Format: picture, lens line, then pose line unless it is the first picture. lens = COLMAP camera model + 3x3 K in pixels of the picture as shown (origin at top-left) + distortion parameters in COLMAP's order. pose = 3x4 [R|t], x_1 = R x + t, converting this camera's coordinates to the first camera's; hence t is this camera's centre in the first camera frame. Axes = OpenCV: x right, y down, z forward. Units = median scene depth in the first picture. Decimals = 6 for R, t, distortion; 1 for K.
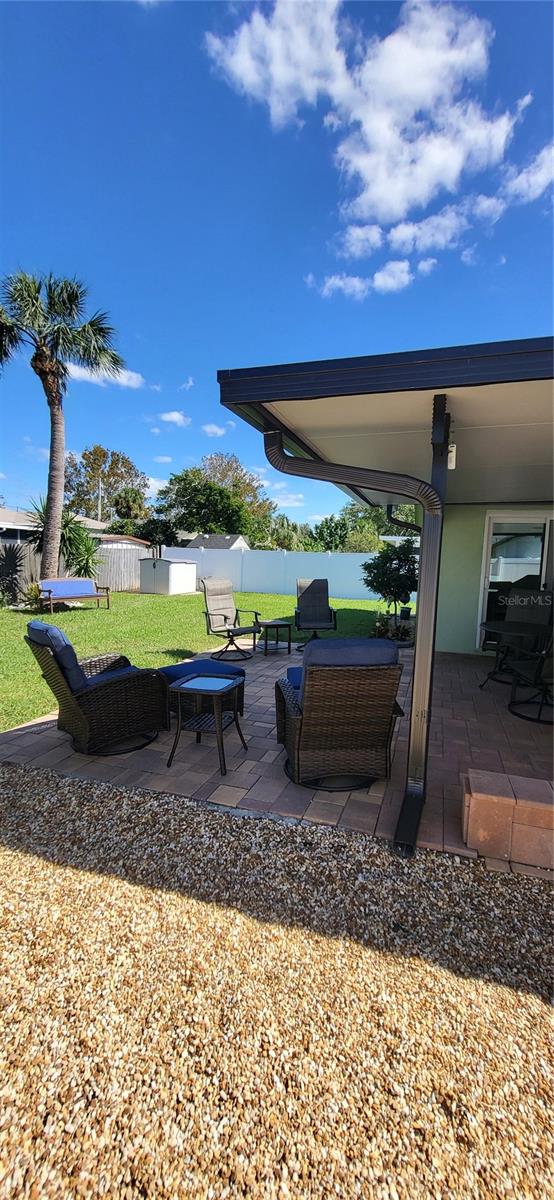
lens RADIAL K [[473.6, 0, 277.0], [0, 473.6, 600.0], [0, 0, 1]] dist [0.000278, -0.002709]
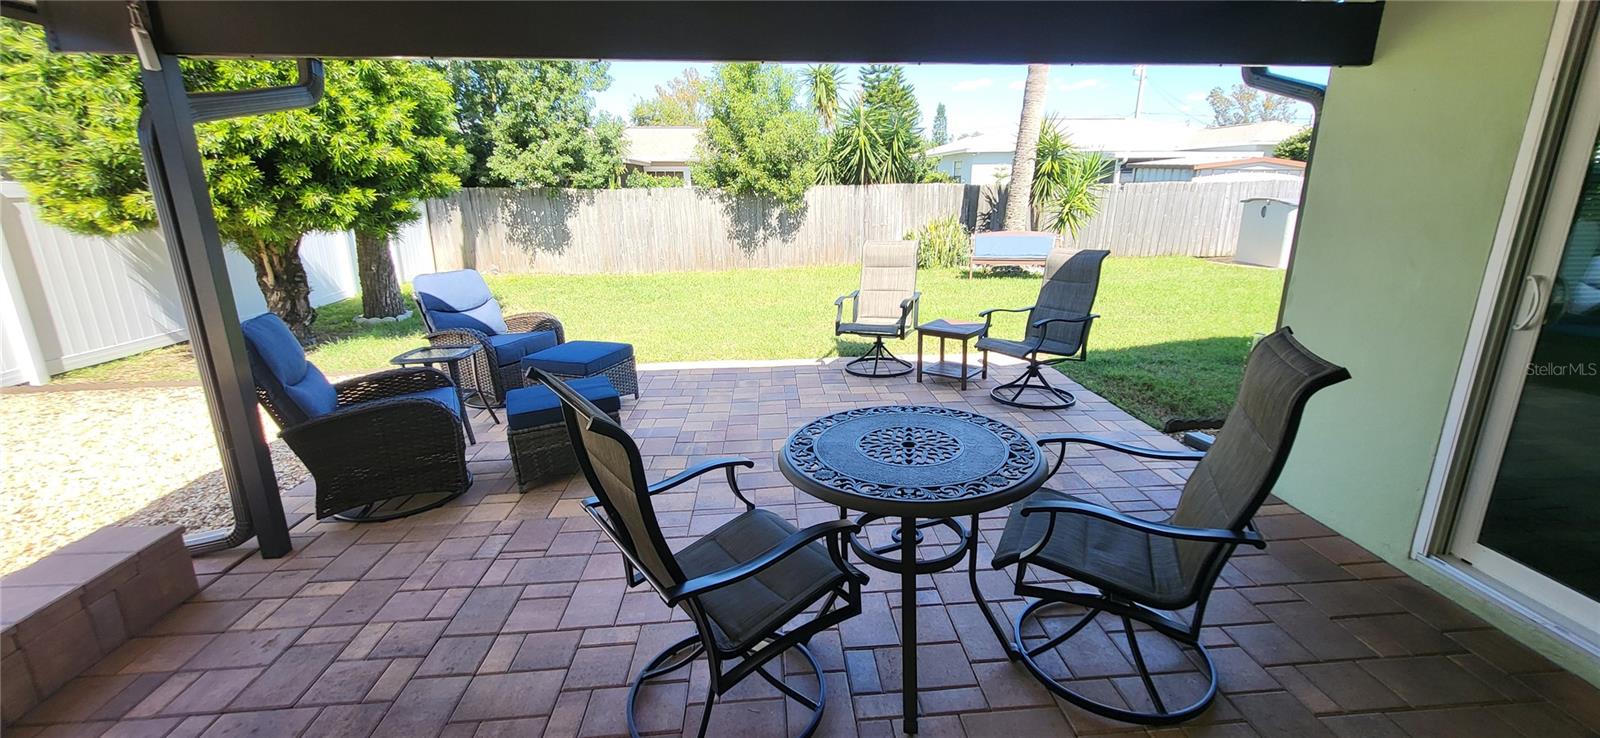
lens RADIAL K [[631.5, 0, 800.0], [0, 631.5, 369.0], [0, 0, 1]] dist [0.000278, -0.002709]
pose [[0.383637, 0.223231, -0.896097, 0.309837], [-0.066275, 0.974498, 0.214388, -0.025465], [0.921103, -0.022859, 0.388648, 0.301064]]
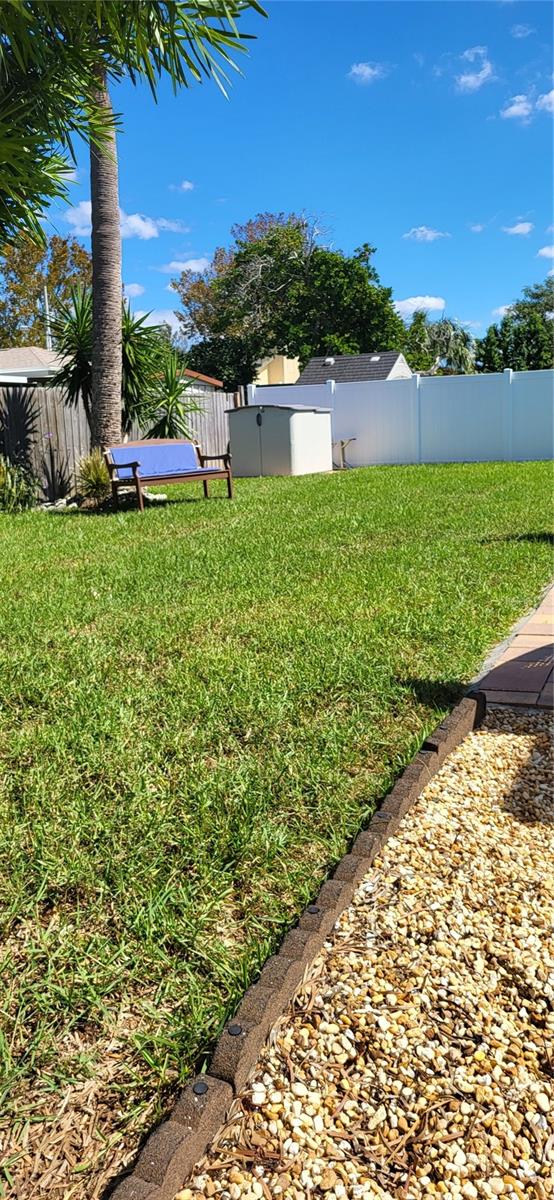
lens RADIAL K [[893.5, 0, 277.0], [0, 893.5, 600.0], [0, 0, 1]] dist [0.052587, -0.037478]
pose [[0.992453, -0.059125, -0.107435, -0.200696], [0.069645, 0.992849, 0.096957, 0.036611], [0.100934, -0.103708, 0.989473, 0.045311]]
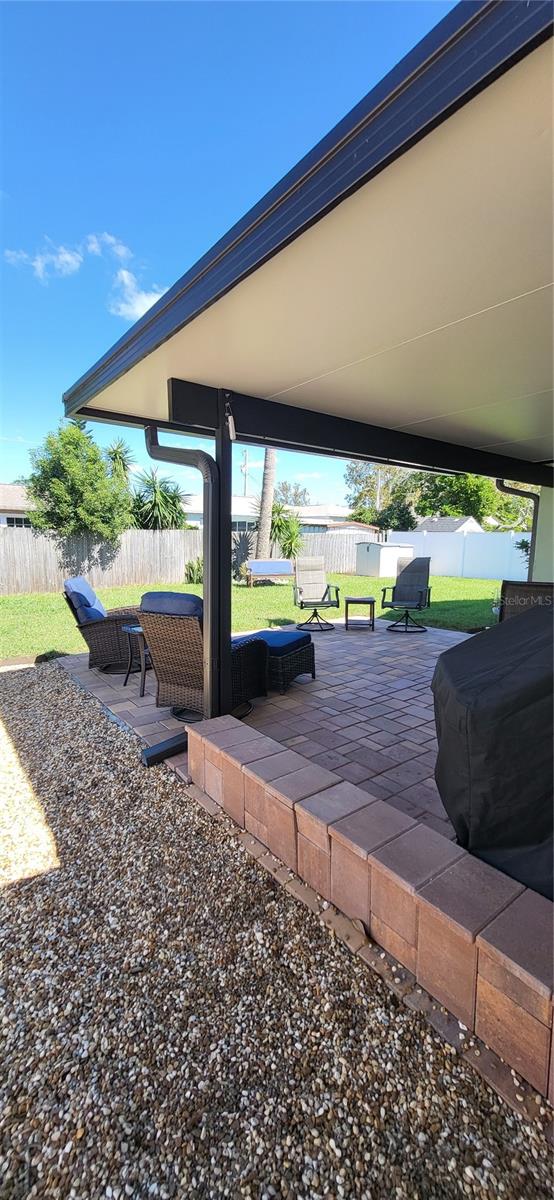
lens RADIAL K [[466.1, 0, 277.0], [0, 466.1, 600.0], [0, 0, 1]] dist [0.000172, -0.000062]
pose [[0.826438, 0.054498, -0.560384, 0.219515], [-0.038465, 0.998444, 0.040372, 0.008364], [0.561712, -0.011810, 0.827248, 0.034183]]
